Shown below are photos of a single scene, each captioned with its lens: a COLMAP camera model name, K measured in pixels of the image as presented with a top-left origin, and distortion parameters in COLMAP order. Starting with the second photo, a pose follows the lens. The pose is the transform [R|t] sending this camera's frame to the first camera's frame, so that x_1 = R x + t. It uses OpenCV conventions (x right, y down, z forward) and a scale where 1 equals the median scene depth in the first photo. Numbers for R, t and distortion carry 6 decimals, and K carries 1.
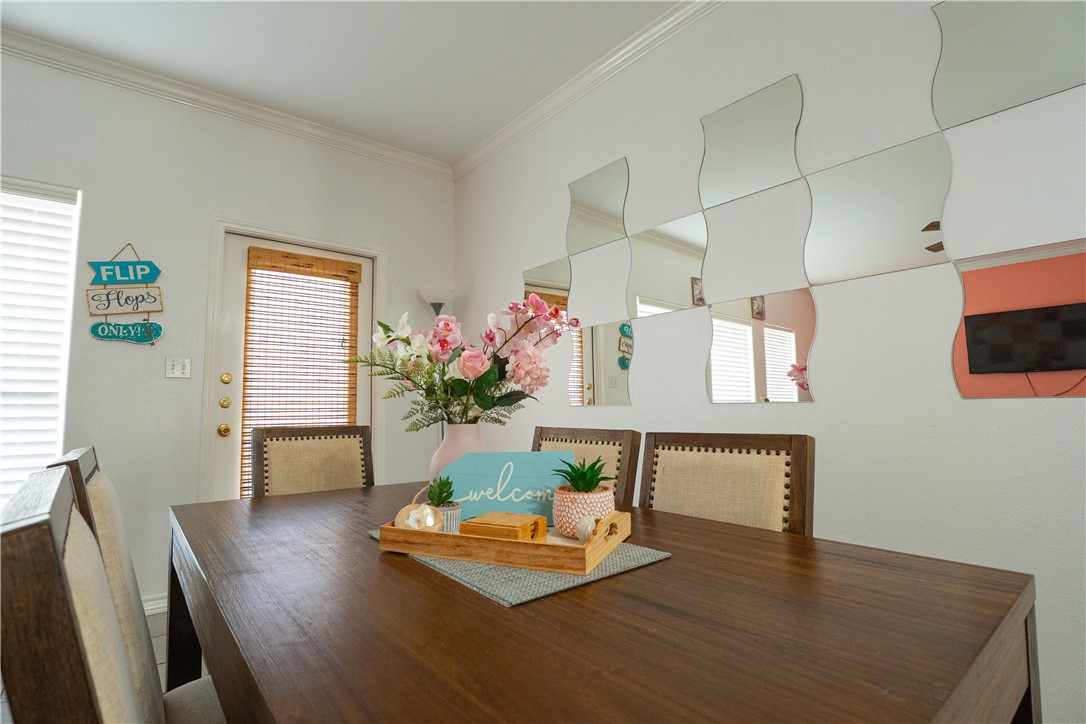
lens RADIAL K [[519.7, 0, 527.7], [0, 519.7, 359.3], [0, 0, 1]] dist [-0.033634, 0.001017]
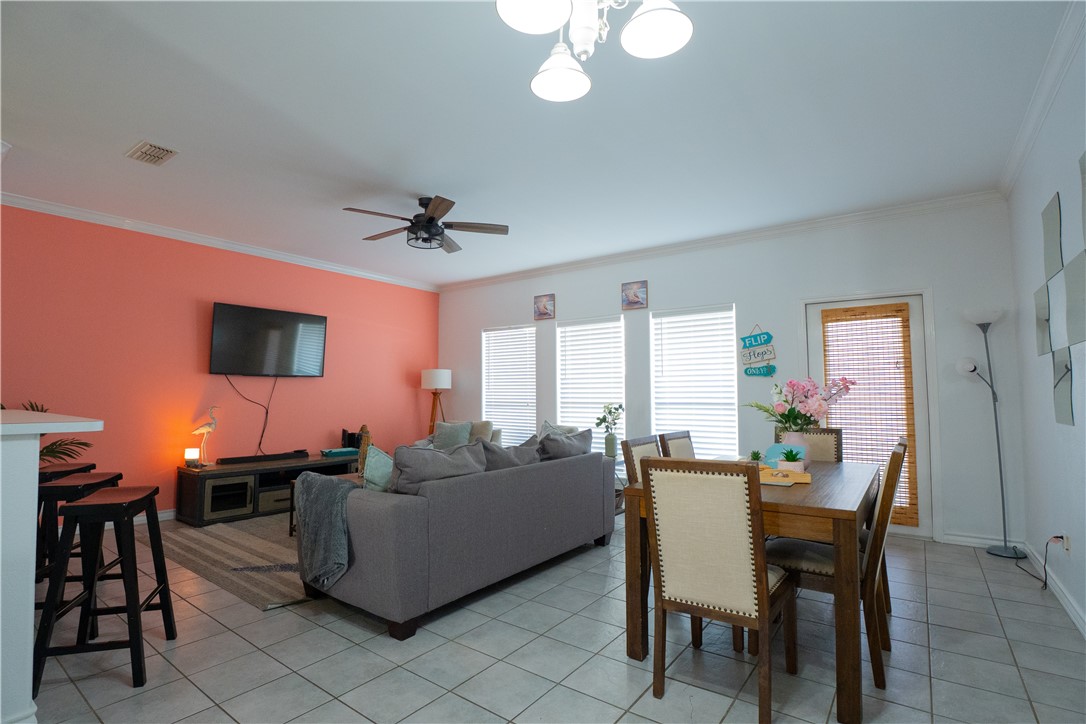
lens RADIAL K [[519.7, 0, 527.7], [0, 519.7, 359.3], [0, 0, 1]] dist [-0.033634, 0.001017]
pose [[0.244536, -0.055906, -0.968027, 0.767033], [0.086536, 0.995611, -0.035639, -0.090485], [0.965771, -0.075054, 0.248301, -0.282678]]
